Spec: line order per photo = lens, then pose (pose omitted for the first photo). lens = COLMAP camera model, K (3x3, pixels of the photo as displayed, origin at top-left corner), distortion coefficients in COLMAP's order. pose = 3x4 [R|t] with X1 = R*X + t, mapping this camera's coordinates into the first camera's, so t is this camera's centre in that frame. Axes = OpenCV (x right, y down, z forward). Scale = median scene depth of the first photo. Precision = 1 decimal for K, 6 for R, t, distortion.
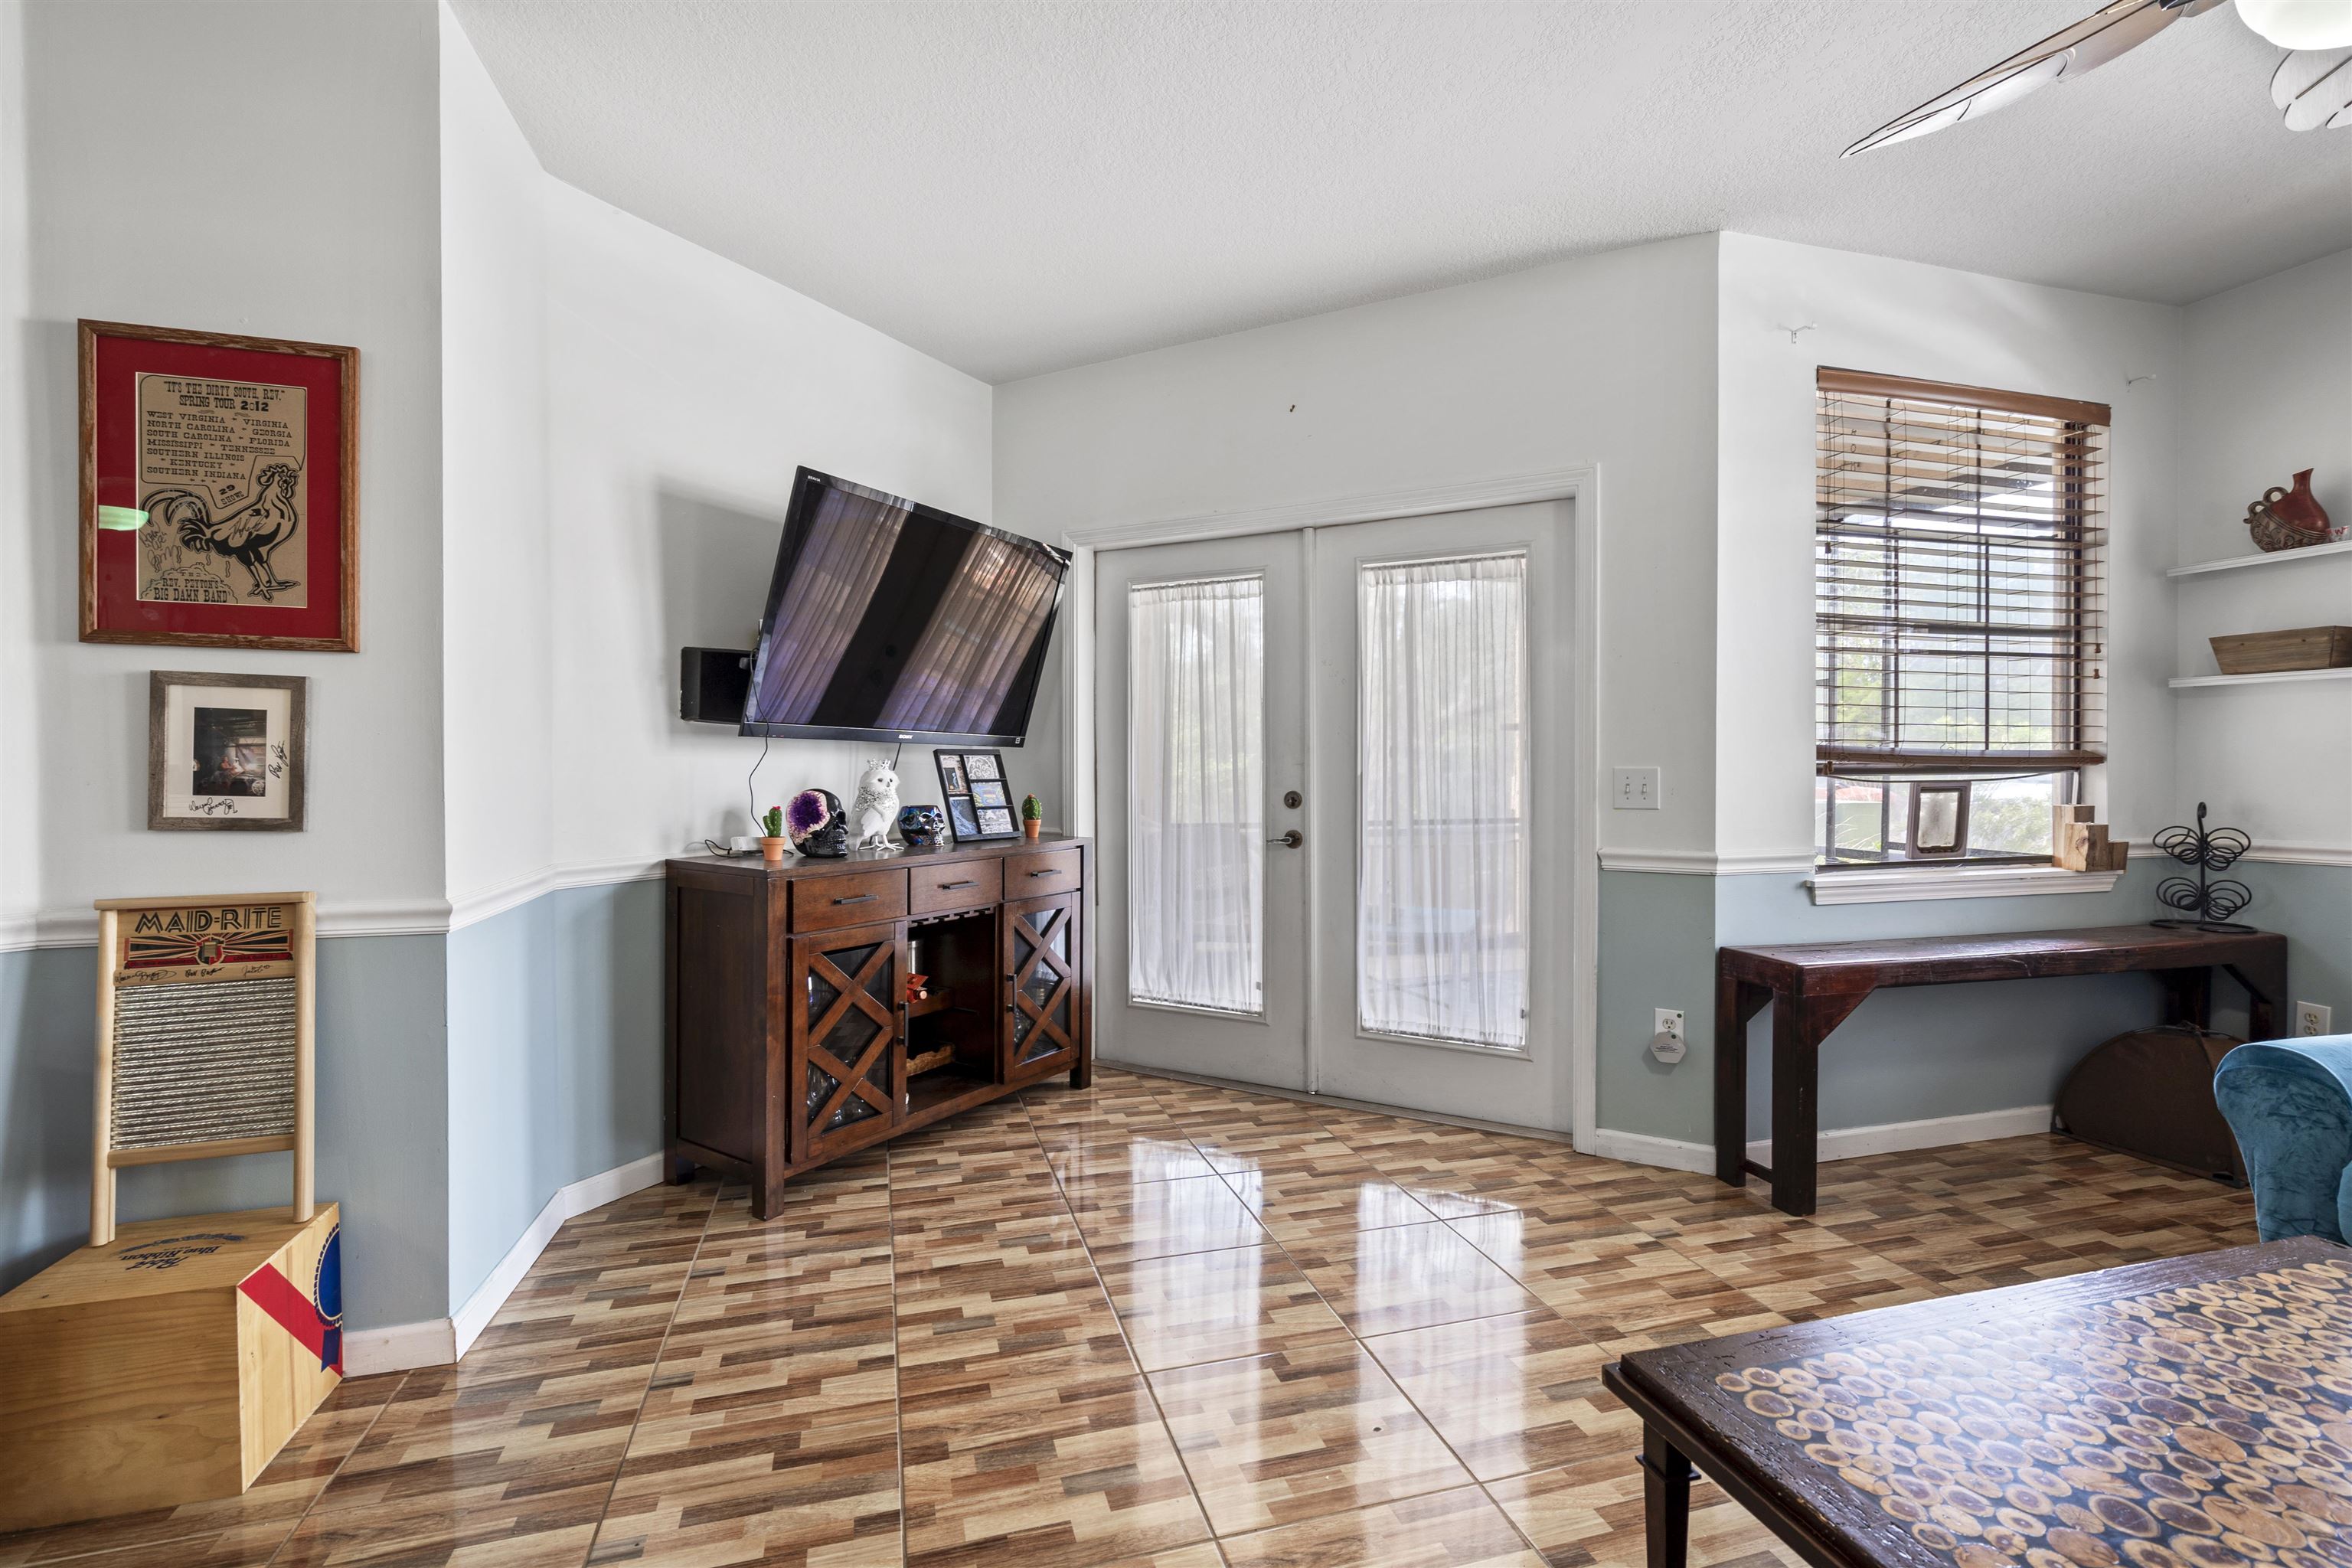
lens RADIAL K [[1065.6, 0, 1184.3], [0, 1065.6, 773.1], [0, 0, 1]] dist [-0.003223, 0.001491]
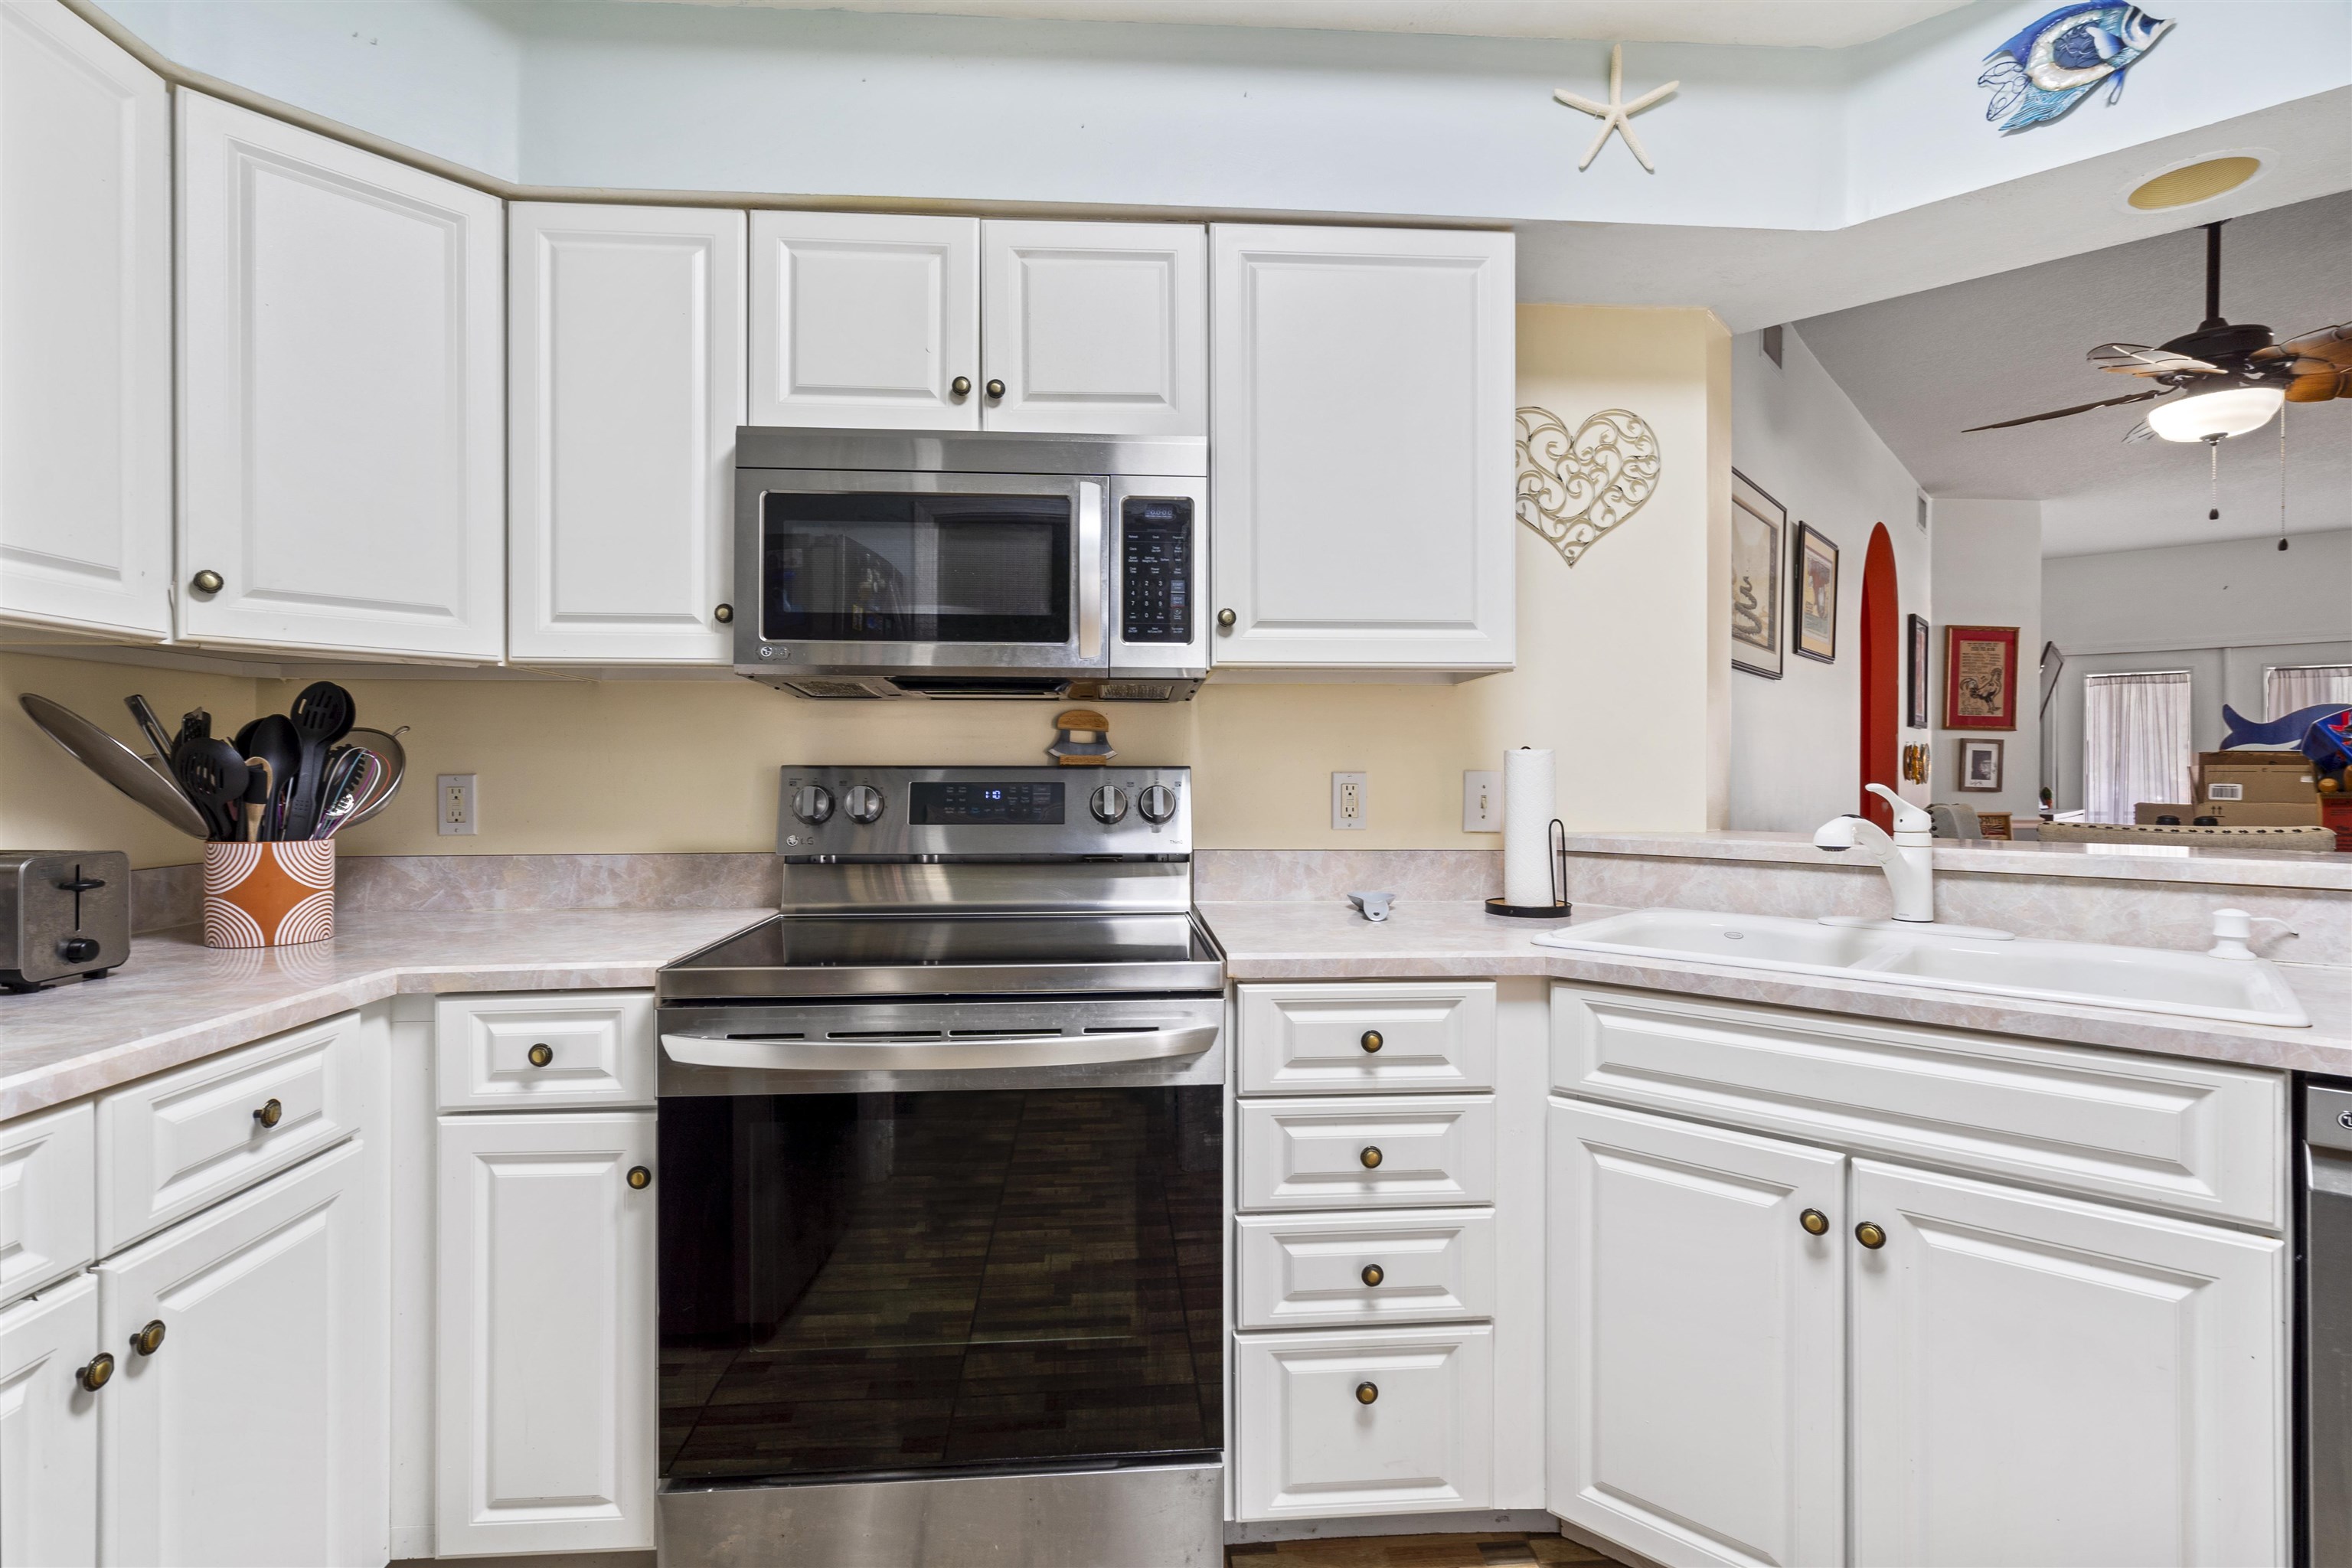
lens RADIAL K [[1065.6, 0, 1180.0], [0, 1065.6, 769.2], [0, 0, 1]] dist [-0.003223, 0.001491]
pose [[0.978859, 0.004098, -0.204497, -1.573011], [-0.004070, 0.999992, 0.000555, -0.000331], [0.204498, 0.000289, 0.978867, -1.511067]]
